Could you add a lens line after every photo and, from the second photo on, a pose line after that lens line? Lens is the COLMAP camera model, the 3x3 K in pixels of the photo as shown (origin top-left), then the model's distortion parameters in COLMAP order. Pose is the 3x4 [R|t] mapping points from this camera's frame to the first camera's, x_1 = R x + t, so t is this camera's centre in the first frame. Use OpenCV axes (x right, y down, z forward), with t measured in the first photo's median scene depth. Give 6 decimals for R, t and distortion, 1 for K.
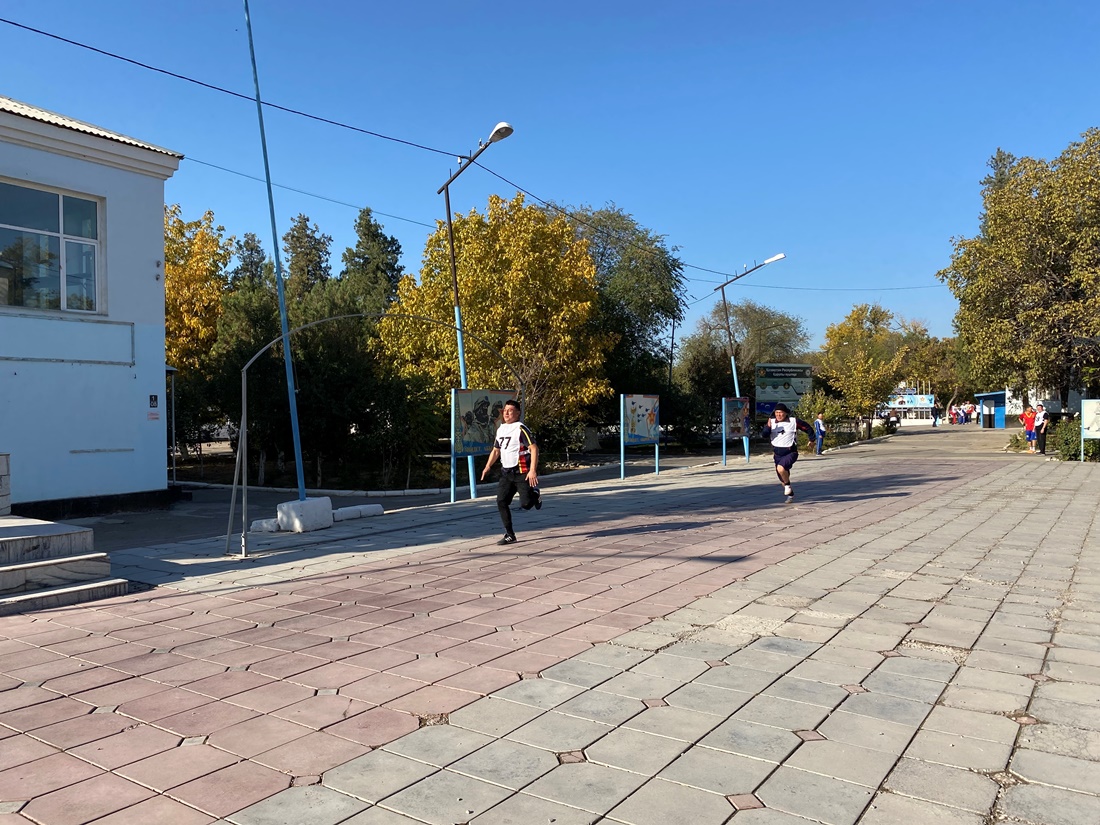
lens RADIAL K [[818.3, 0, 550.7], [0, 818.3, 420.5], [0, 0, 1]] dist [0.034834, -0.033723]
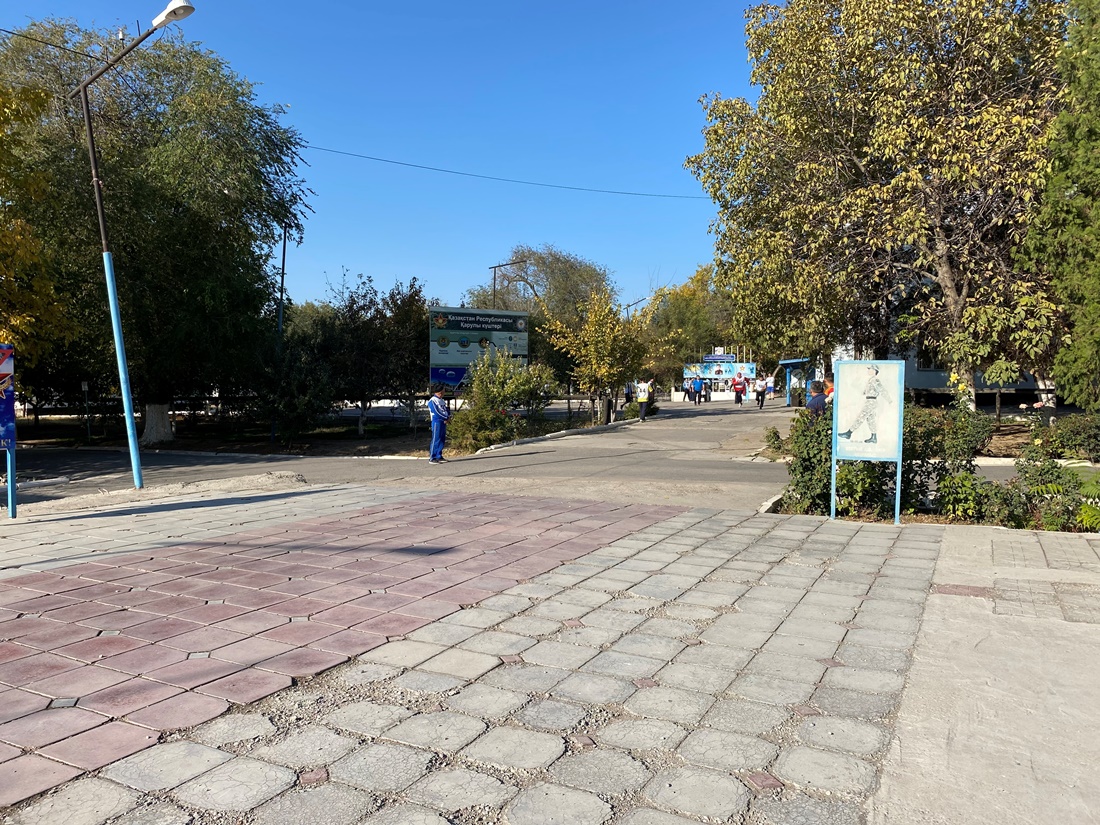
lens RADIAL K [[818.3, 0, 538.3], [0, 818.3, 416.0], [0, 0, 1]] dist [0.034834, -0.033723]
pose [[0.993064, 0.002679, 0.117542, 0.334035], [-0.006479, 0.999468, 0.031955, -0.007457], [-0.117394, -0.032495, 0.992554, 0.459269]]
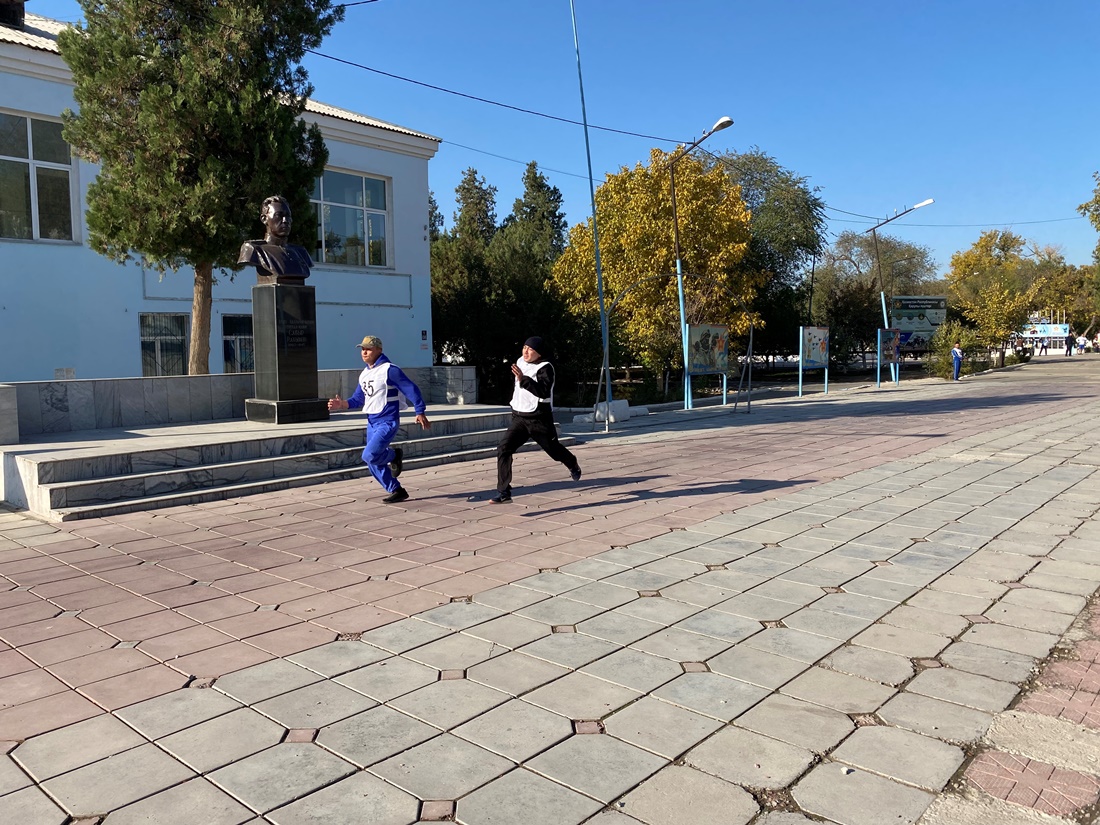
lens RADIAL K [[818.3, 0, 543.7], [0, 818.3, 403.2], [0, 0, 1]] dist [0.034834, -0.033723]
pose [[0.991983, 0.005535, -0.126249, -0.079220], [0.002248, 0.998110, 0.061417, 0.003245], [0.126350, -0.061209, 0.990096, -0.155331]]
